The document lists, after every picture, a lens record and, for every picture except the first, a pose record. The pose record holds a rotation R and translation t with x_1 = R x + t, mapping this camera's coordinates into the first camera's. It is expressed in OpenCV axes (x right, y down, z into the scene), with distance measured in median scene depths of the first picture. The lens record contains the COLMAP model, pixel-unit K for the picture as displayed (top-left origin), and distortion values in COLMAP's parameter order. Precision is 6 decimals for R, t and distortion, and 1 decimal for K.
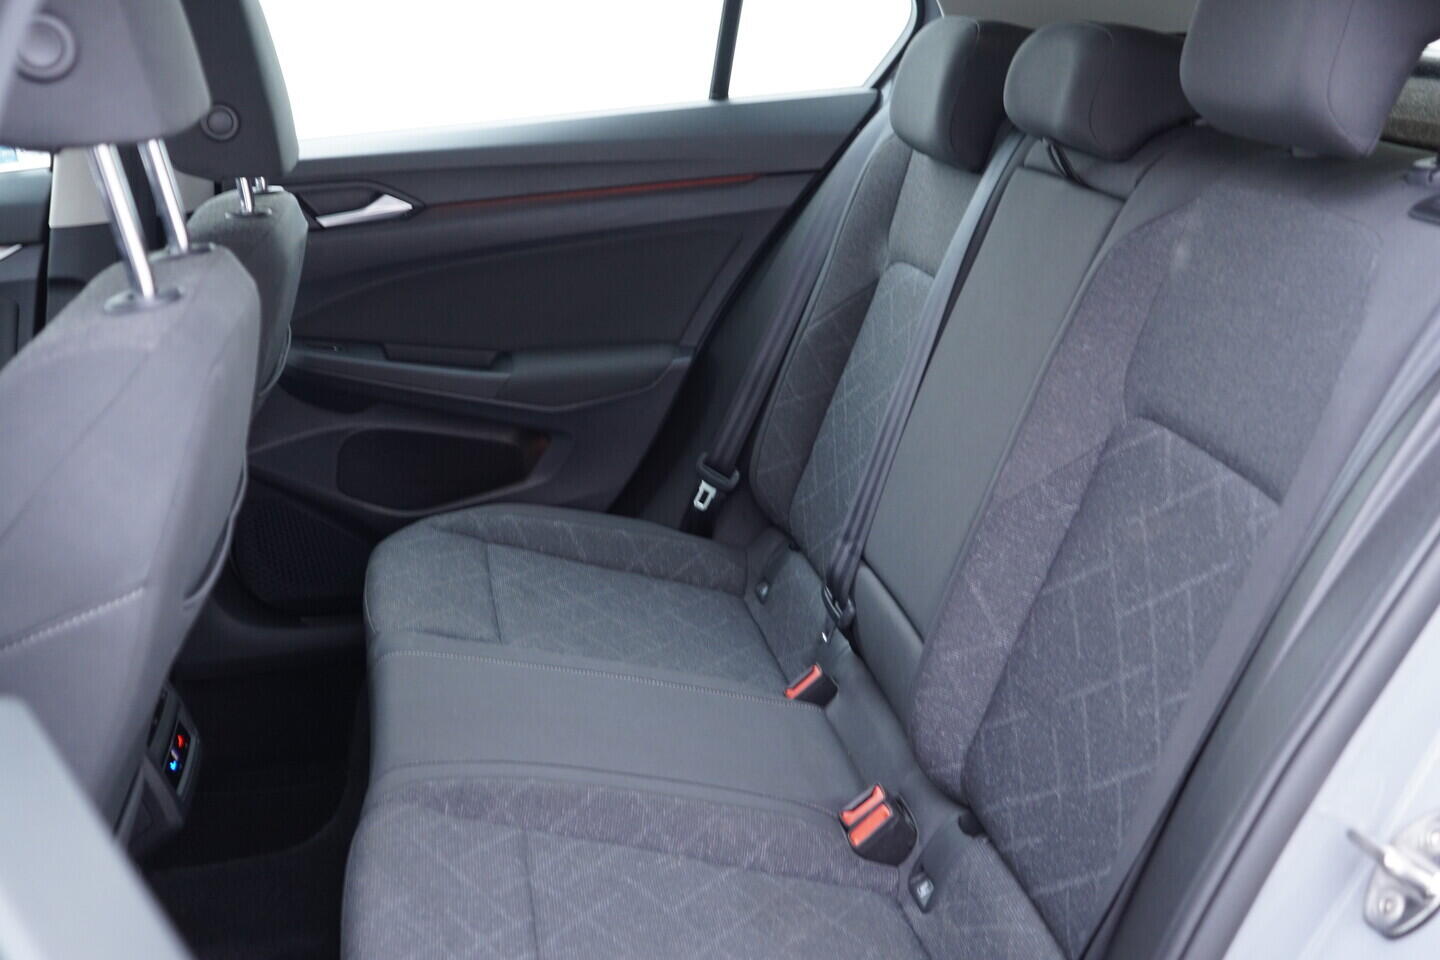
lens RADIAL K [[1656.4, 0, 719.9], [0, 1656.4, 479.4], [0, 0, 1]] dist [0.019667, 0.000000]
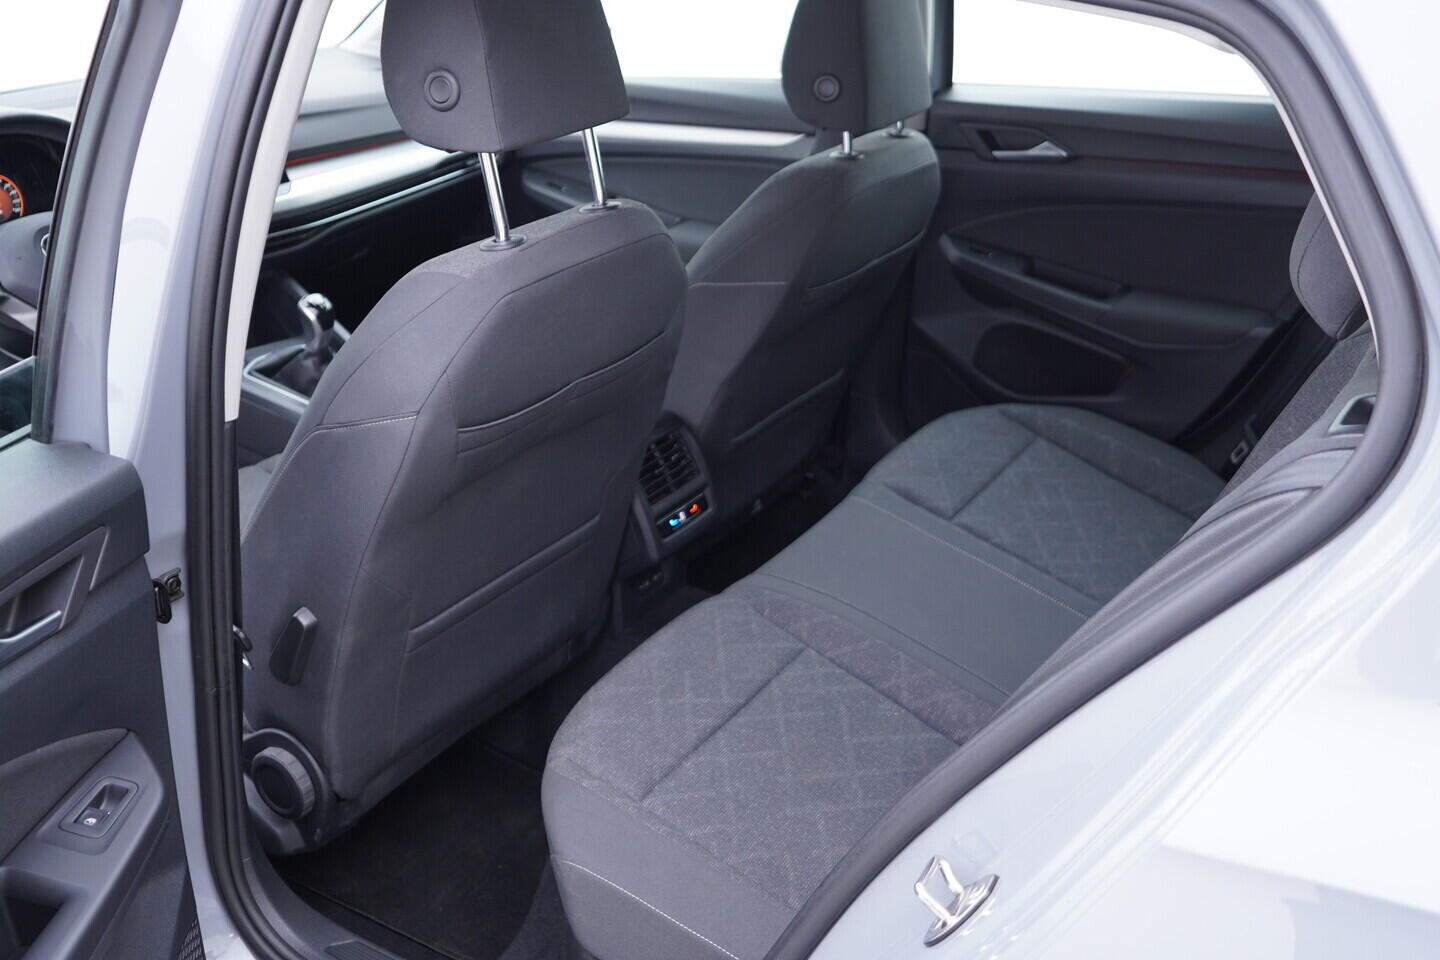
lens RADIAL K [[1469.9, 0, 720.6], [0, 1469.9, 478.0], [0, 0, 1]] dist [-0.065312, 0.000000]
pose [[0.742949, 0.304079, -0.596291, 0.334895], [-0.220603, 0.952317, 0.210775, -0.107686], [0.631950, -0.025051, 0.774604, 0.004187]]
